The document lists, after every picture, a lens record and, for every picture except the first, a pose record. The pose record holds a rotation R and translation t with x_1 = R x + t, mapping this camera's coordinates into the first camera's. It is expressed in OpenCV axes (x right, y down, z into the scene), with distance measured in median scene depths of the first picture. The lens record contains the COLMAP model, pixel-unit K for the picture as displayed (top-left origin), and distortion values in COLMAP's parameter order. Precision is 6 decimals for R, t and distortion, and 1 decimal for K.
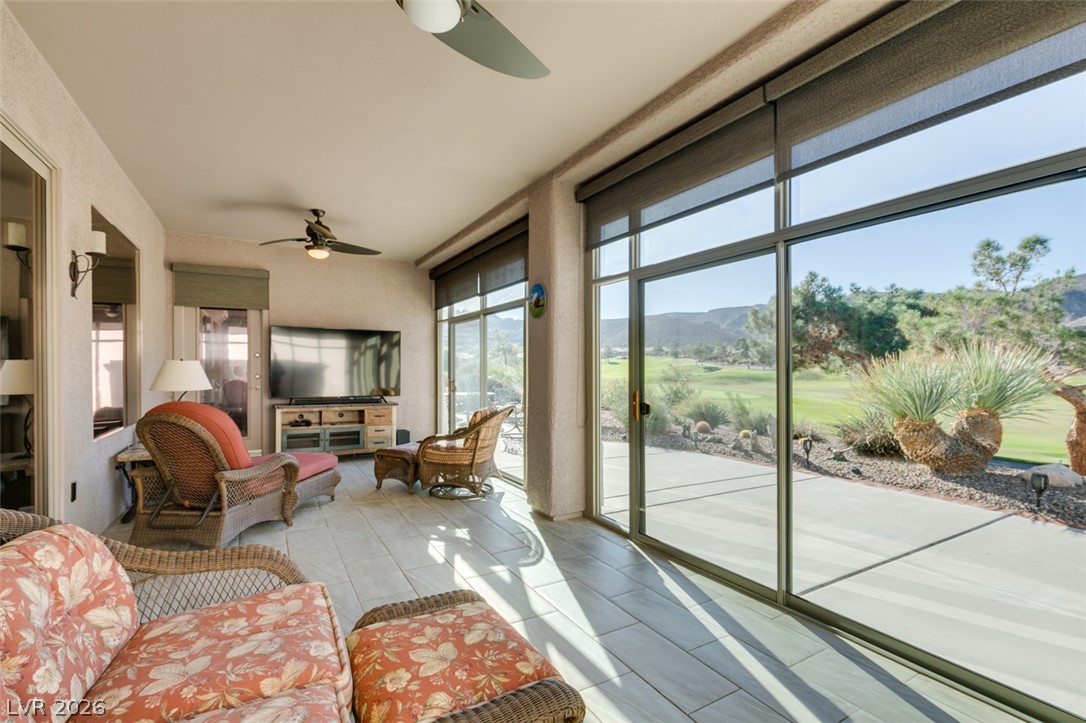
lens RADIAL K [[489.3, 0, 540.3], [0, 489.3, 366.2], [0, 0, 1]] dist [-0.000684, -0.000228]
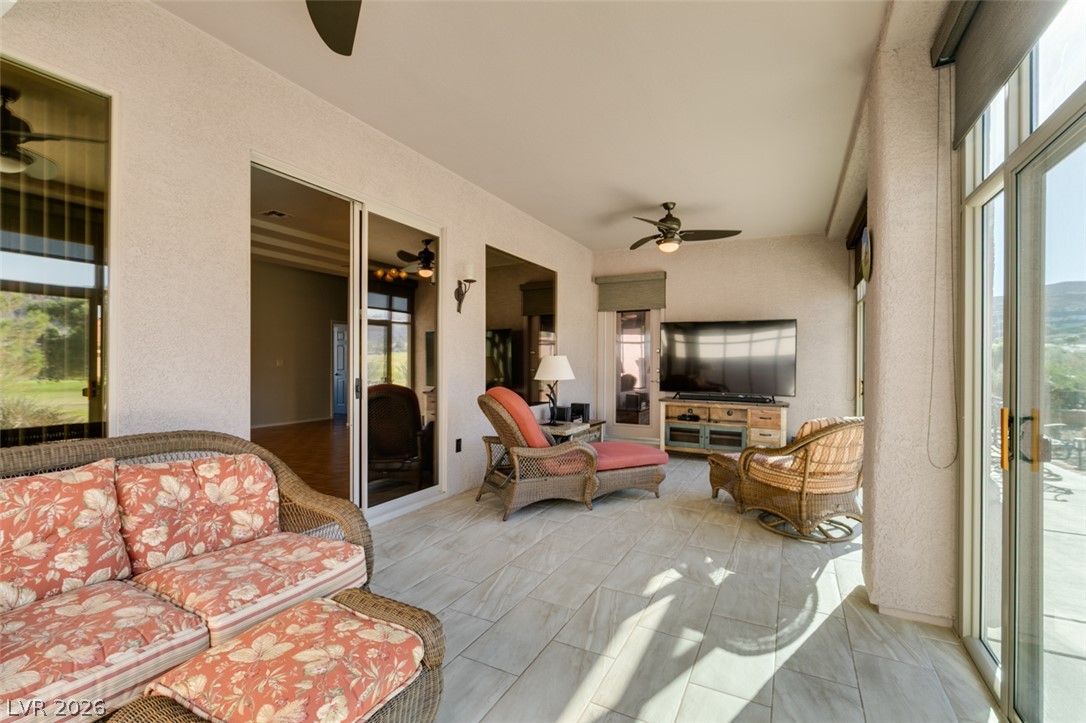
lens RADIAL K [[489.0, 0, 543.0], [0, 489.0, 361.5], [0, 0, 1]] dist [0.000372, -0.000252]
pose [[0.543456, -0.000946, -0.839437, 0.270123], [-0.002370, 0.999994, -0.002661, 0.005991], [0.839435, 0.003436, 0.543450, 0.277327]]
